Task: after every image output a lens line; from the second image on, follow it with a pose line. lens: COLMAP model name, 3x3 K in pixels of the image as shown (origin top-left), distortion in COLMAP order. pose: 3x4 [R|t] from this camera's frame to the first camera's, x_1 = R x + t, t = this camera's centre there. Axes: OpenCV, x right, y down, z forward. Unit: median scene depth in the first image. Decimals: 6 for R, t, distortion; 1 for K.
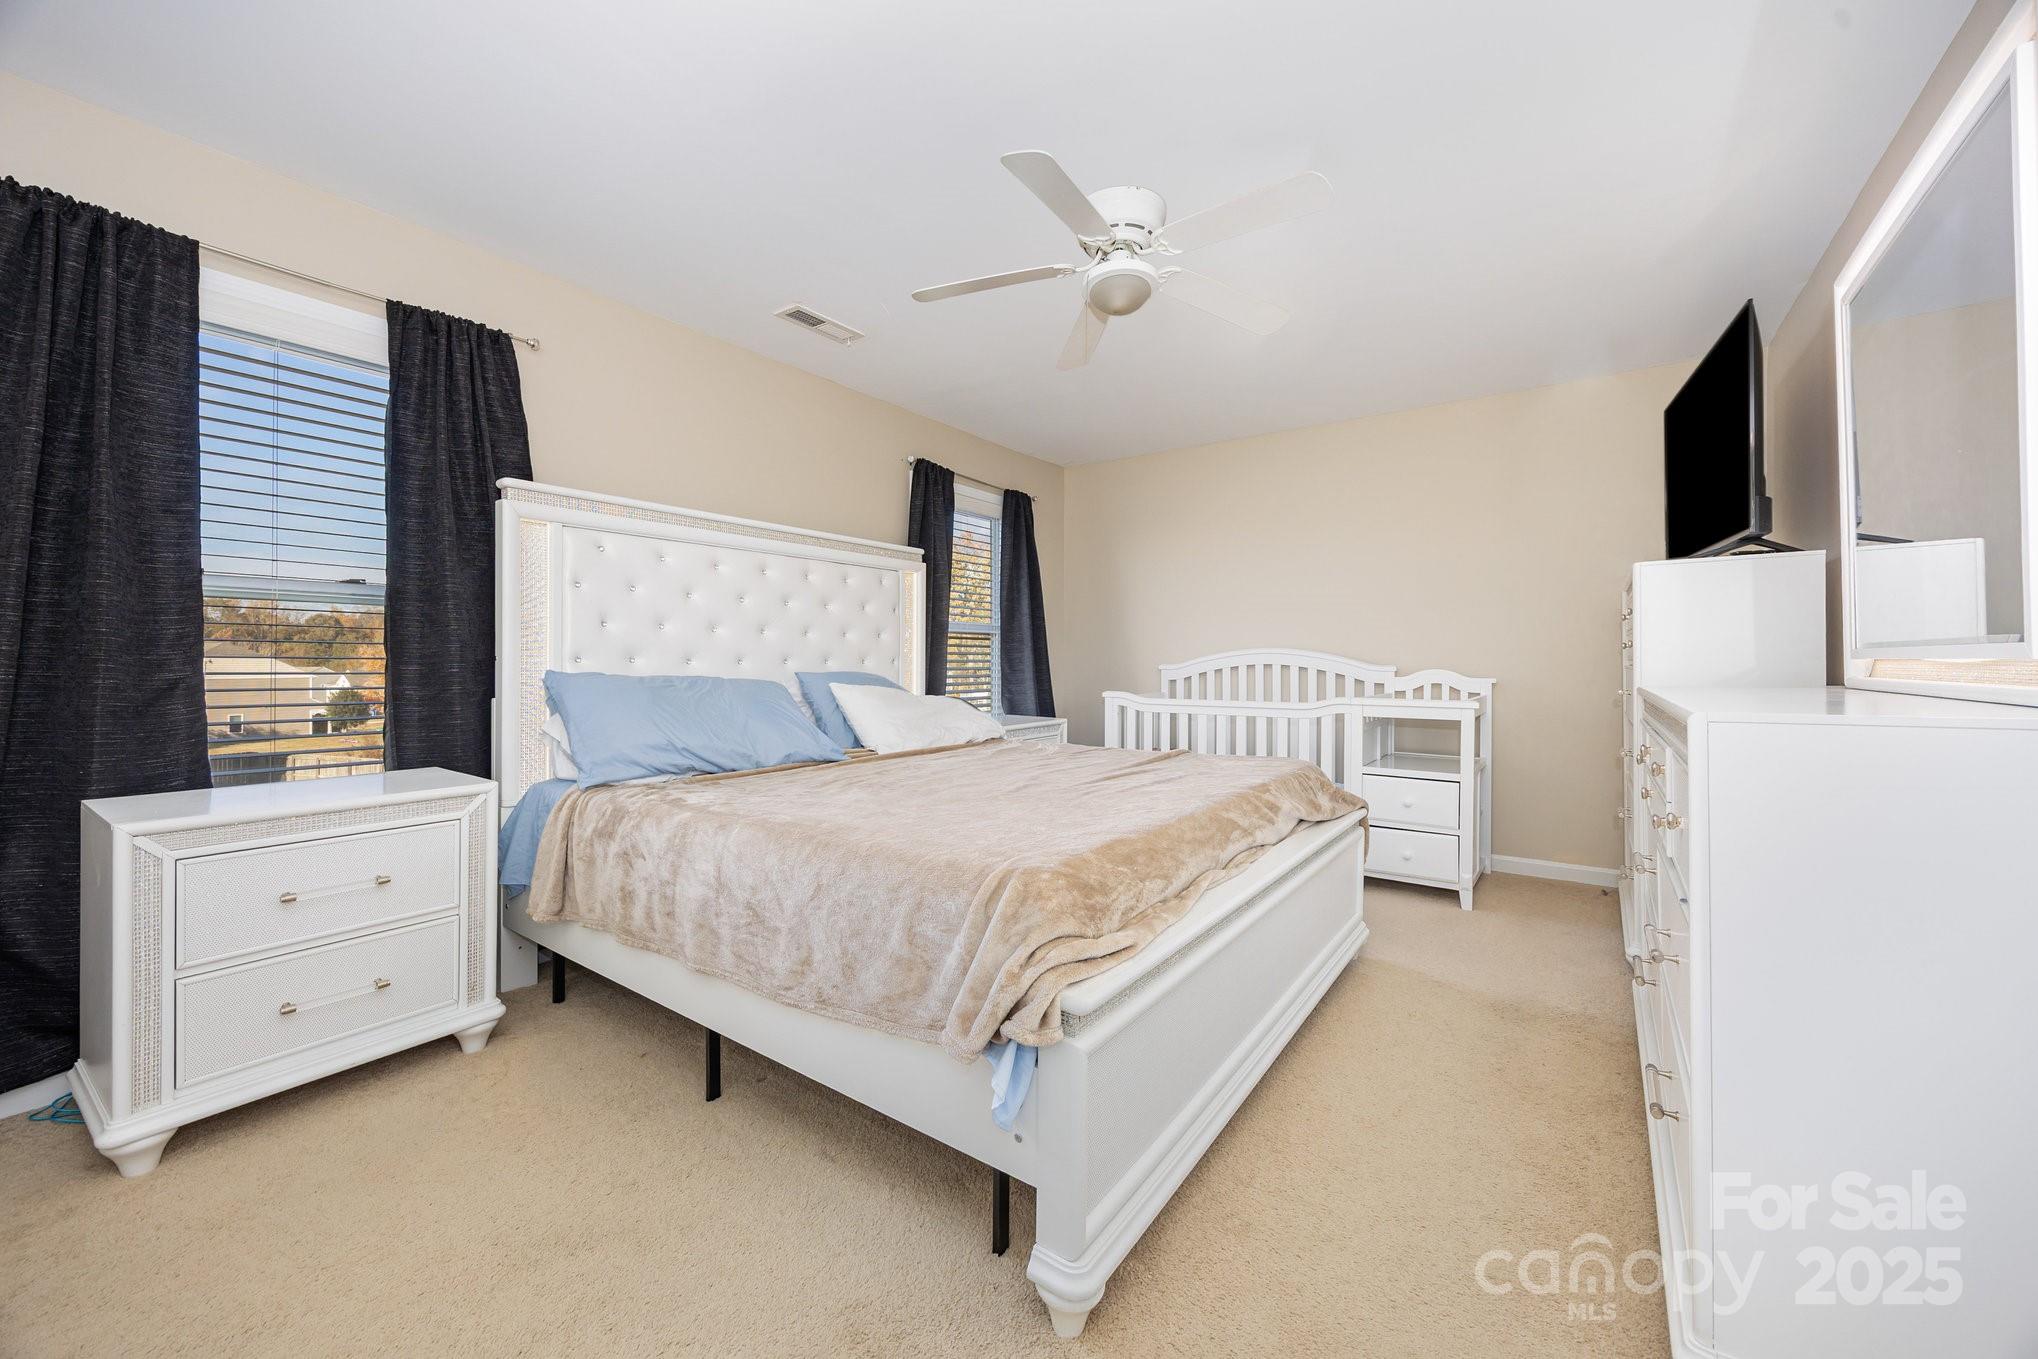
lens RADIAL K [[794.5, 0, 1019.6], [0, 794.5, 659.4], [0, 0, 1]] dist [-0.002168, 0.000137]
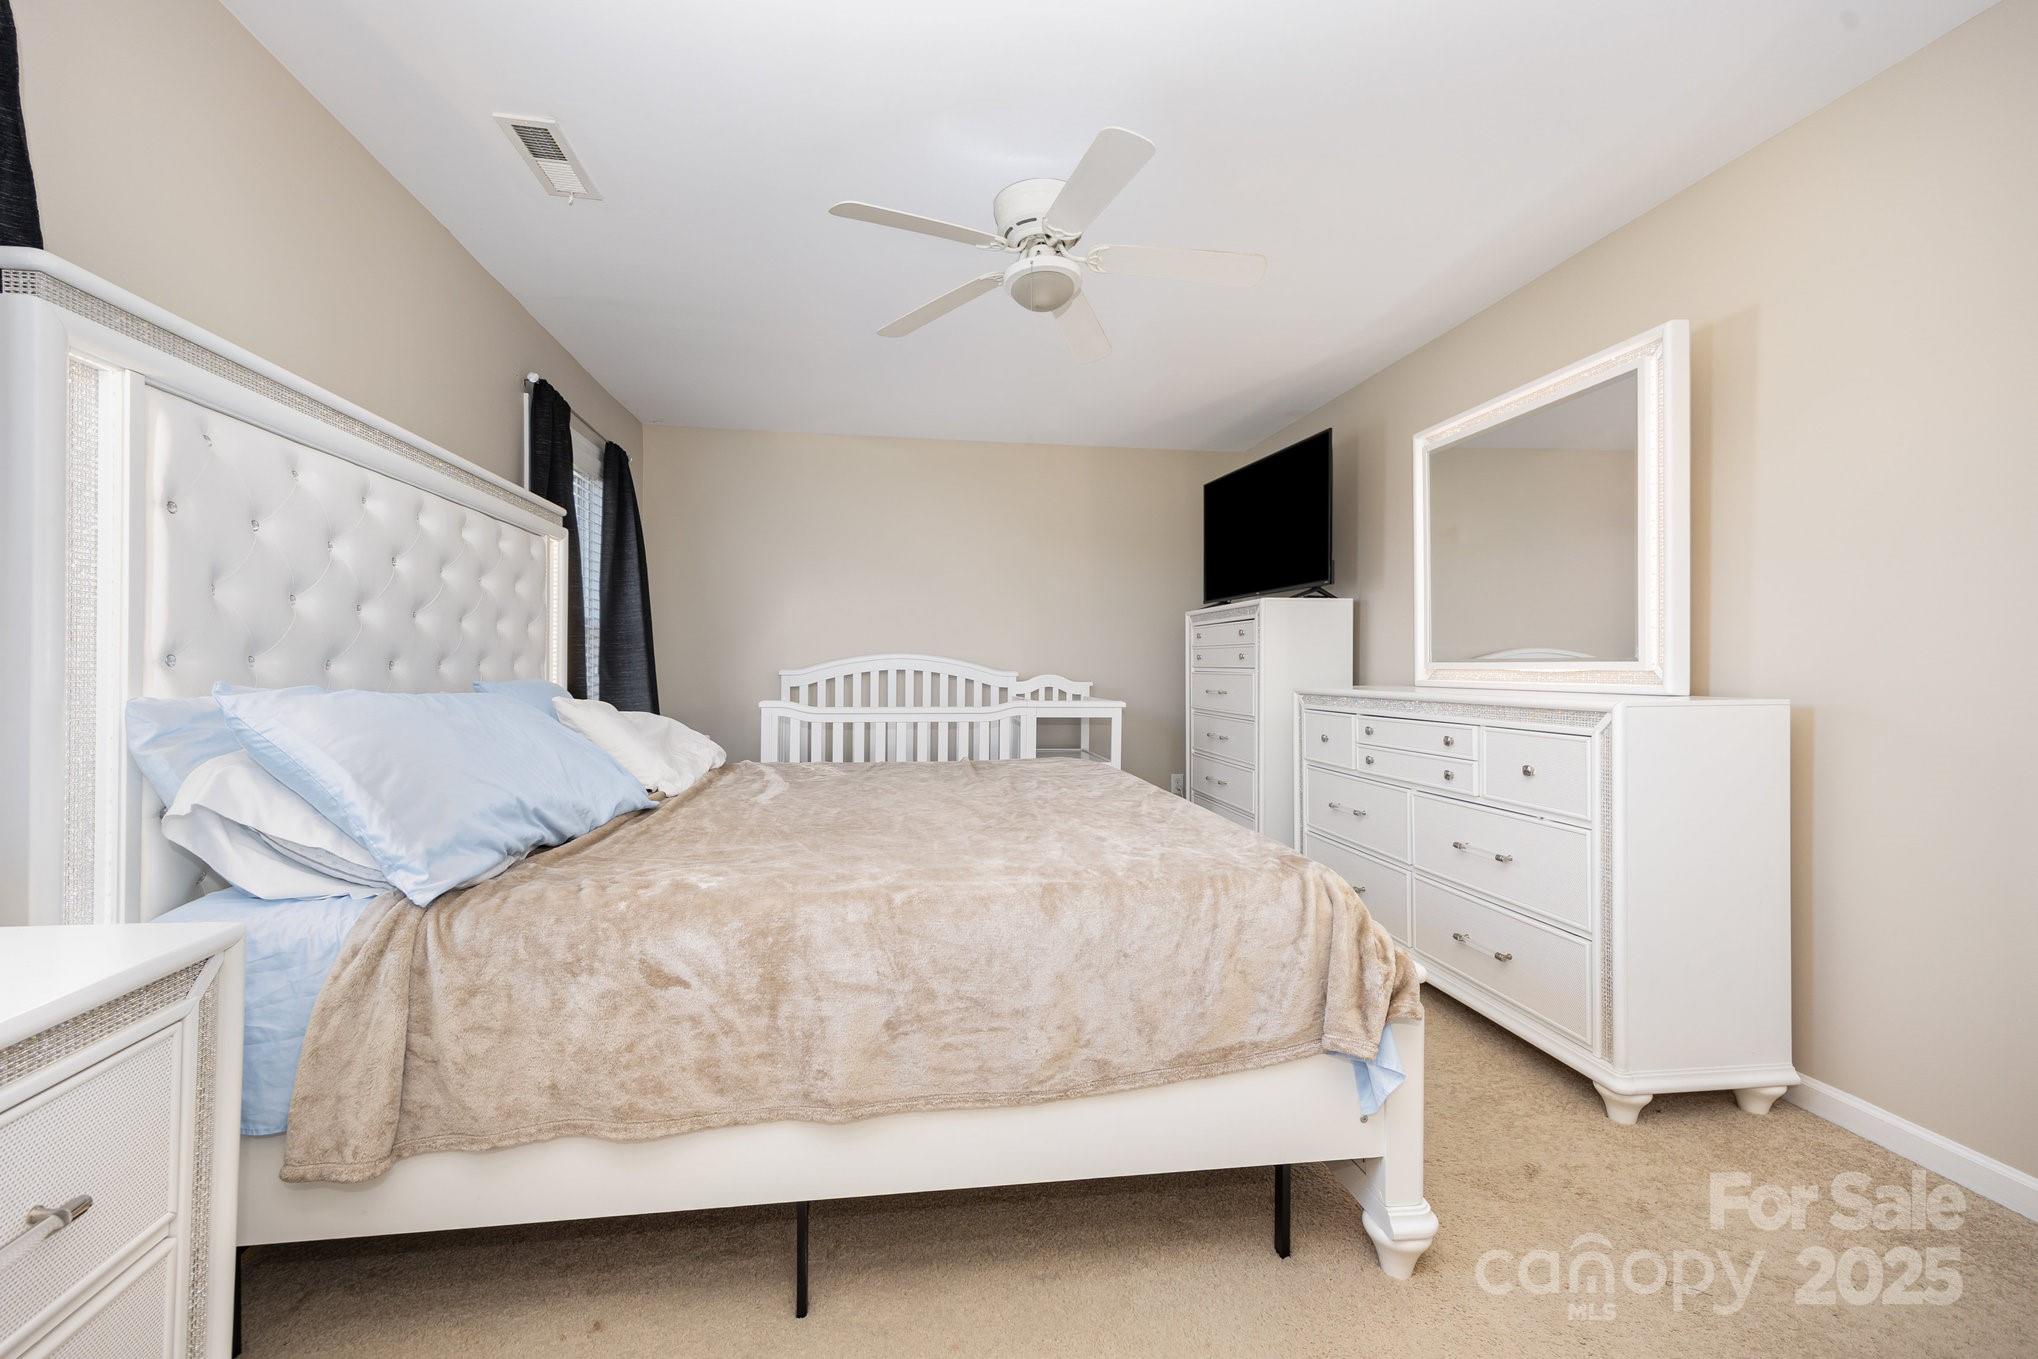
lens RADIAL K [[831.0, 0, 1019.4], [0, 831.0, 667.2], [0, 0, 1]] dist [0.021605, -0.000111]
pose [[0.711694, 0.004832, 0.702473, -0.357374], [-0.009311, 0.999953, 0.002555, -0.001244], [-0.702428, -0.008360, 0.711706, 0.167927]]
